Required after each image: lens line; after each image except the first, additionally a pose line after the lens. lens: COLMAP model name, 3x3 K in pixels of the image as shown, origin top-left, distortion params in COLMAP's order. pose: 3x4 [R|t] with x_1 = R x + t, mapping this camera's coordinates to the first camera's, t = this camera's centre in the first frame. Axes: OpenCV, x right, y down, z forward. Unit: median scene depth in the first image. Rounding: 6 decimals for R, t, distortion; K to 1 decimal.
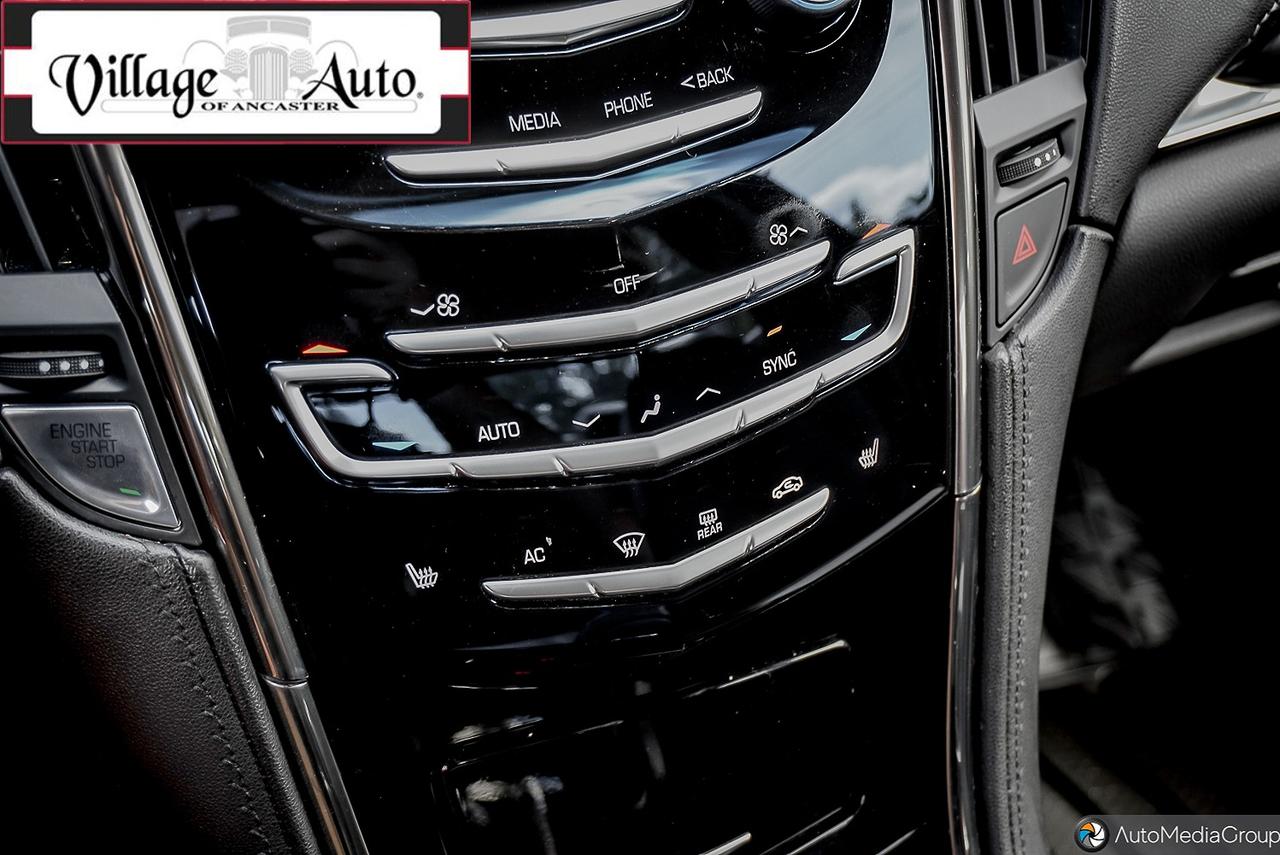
lens RADIAL K [[1638.7, 0, 640.4], [0, 1638.7, 423.2], [0, 0, 1]] dist [-0.003907, 0.000000]
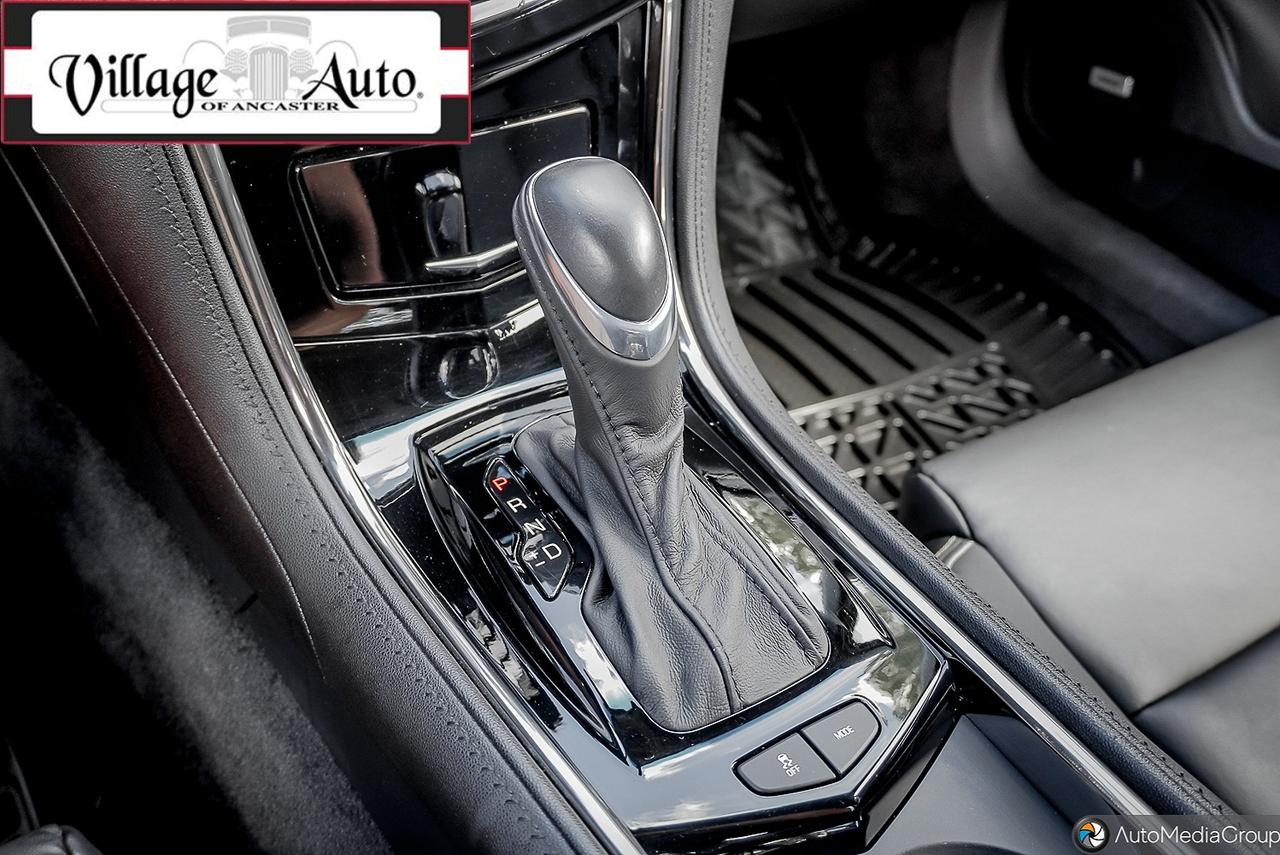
lens RADIAL K [[1172.4, 0, 638.2], [0, 1172.4, 428.2], [0, 0, 1]] dist [0.000797, 0.000000]
pose [[0.981561, -0.020874, 0.190004, -0.030998], [-0.011349, 0.985902, 0.166941, 0.257402], [-0.190810, -0.166019, 0.967486, -0.036034]]
